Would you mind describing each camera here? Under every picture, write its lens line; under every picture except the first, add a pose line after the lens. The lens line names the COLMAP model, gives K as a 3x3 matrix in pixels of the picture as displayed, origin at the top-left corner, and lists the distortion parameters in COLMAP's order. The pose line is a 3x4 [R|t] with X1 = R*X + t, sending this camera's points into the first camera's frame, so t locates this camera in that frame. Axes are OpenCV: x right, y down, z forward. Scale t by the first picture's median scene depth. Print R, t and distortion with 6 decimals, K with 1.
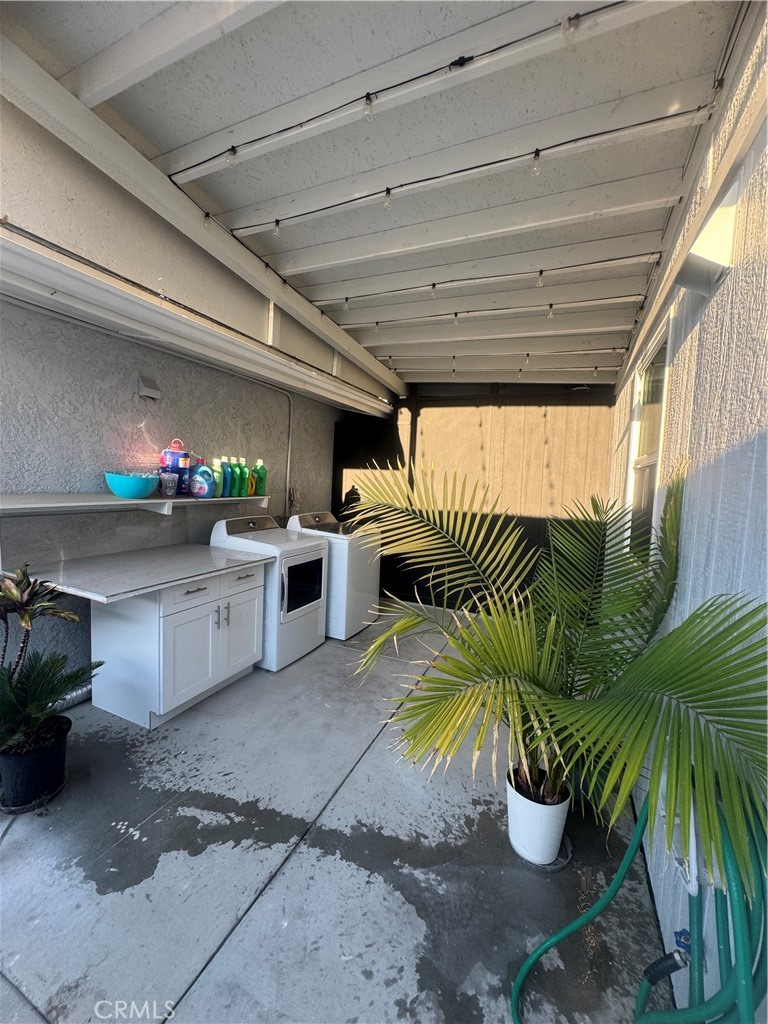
lens RADIAL K [[413.3, 0, 388.4], [0, 413.3, 514.5], [0, 0, 1]] dist [-0.007201, 0.001070]
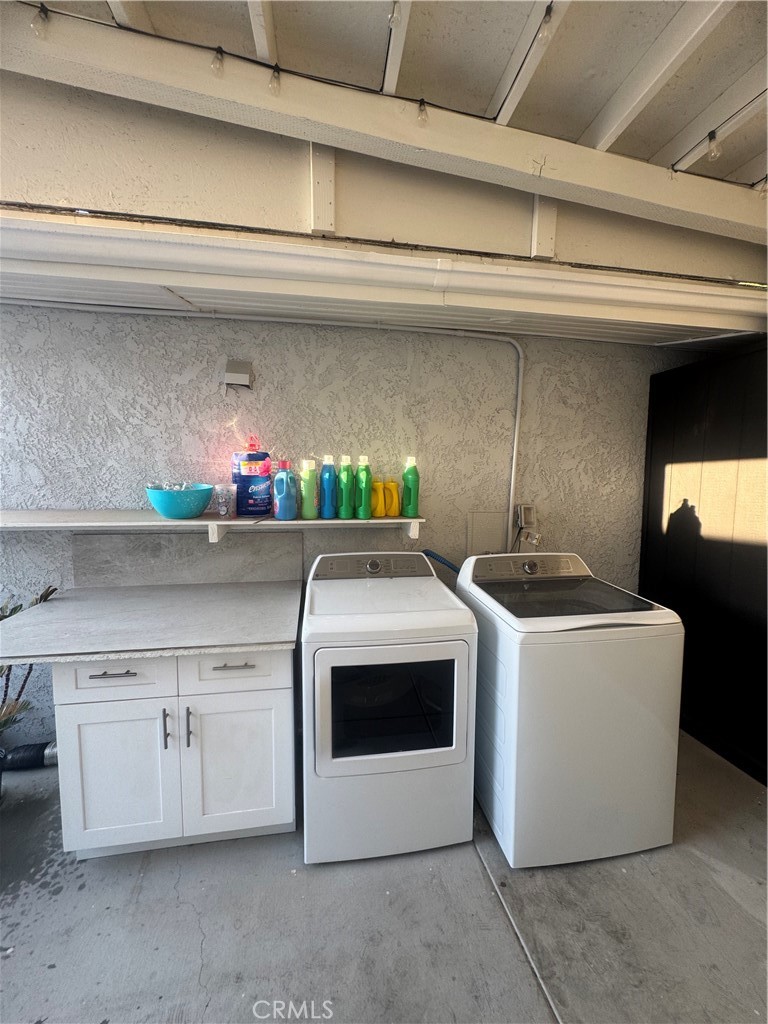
lens RADIAL K [[413.3, 0, 380.4], [0, 413.3, 512.8], [0, 0, 1]] dist [-0.007201, 0.001070]
pose [[0.551334, 0.019319, -0.834061, 0.213659], [-0.053892, 0.998469, -0.012497, -0.056868], [0.832542, 0.051840, 0.551531, 0.850466]]
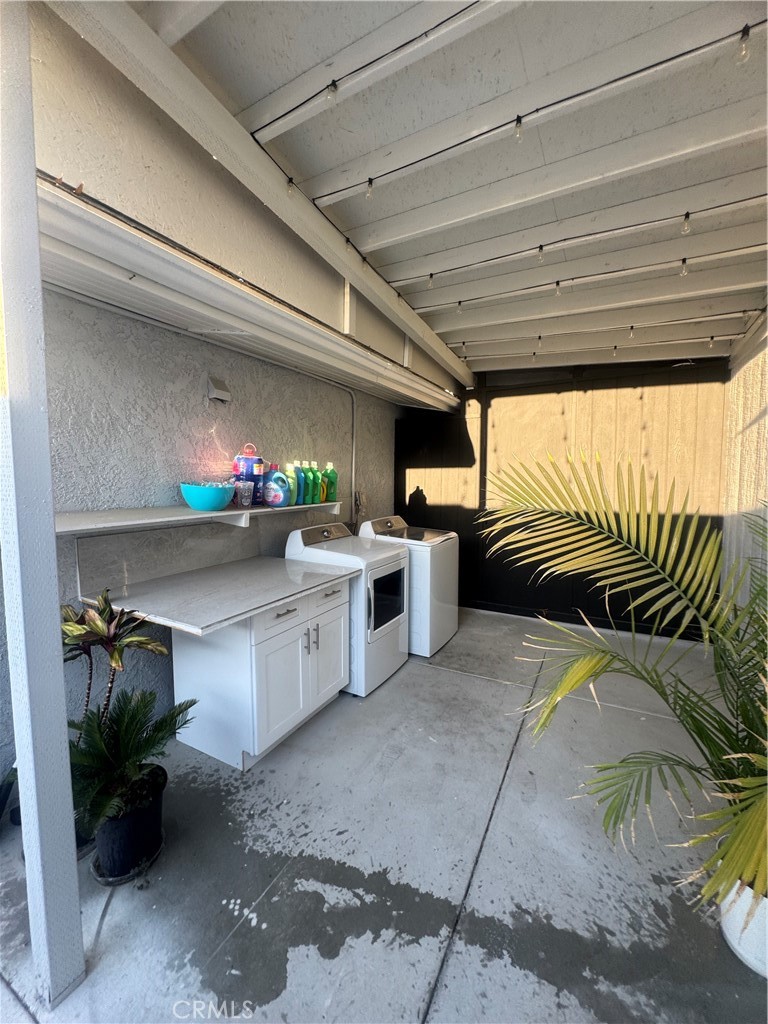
lens RADIAL K [[413.3, 0, 387.7], [0, 413.3, 514.2], [0, 0, 1]] dist [-0.007201, 0.001070]
pose [[0.996071, -0.037029, -0.080447, -0.148937], [0.036971, 0.999314, -0.002210, -0.014278], [0.080474, -0.000773, 0.996756, 0.119045]]
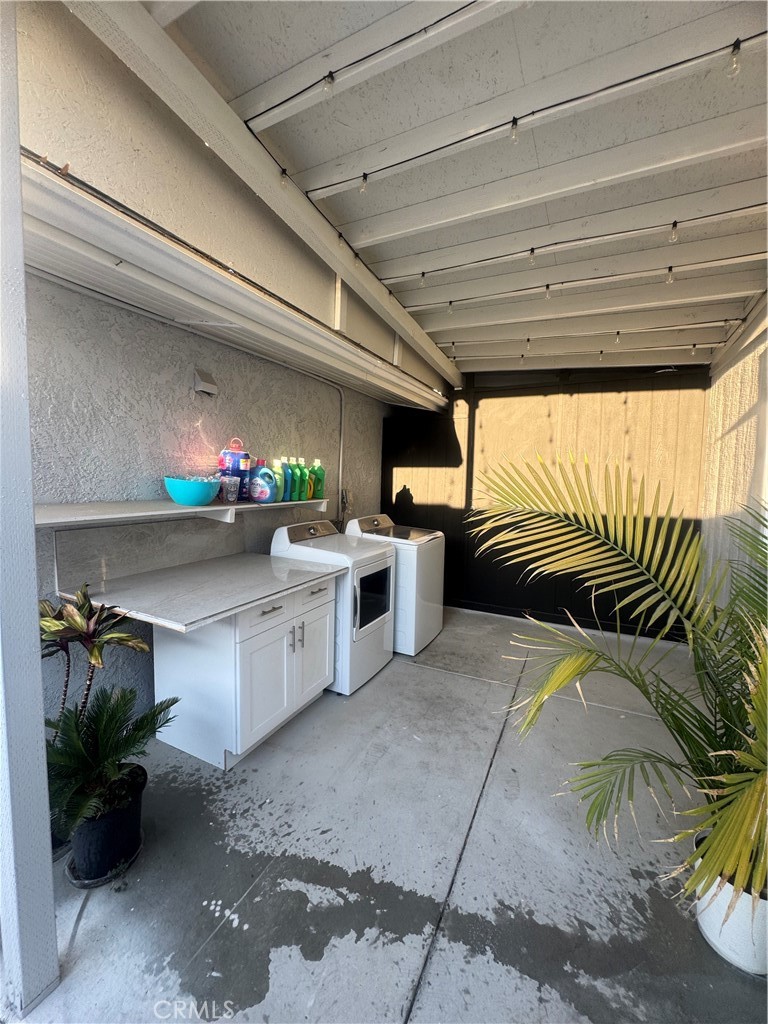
lens RADIAL K [[413.3, 0, 387.4], [0, 413.3, 514.2], [0, 0, 1]] dist [-0.007201, 0.001070]
pose [[0.998819, -0.019910, -0.044327, -0.156036], [0.020004, 0.999799, 0.001674, -0.012920], [0.044285, -0.002559, 0.999016, 0.121030]]
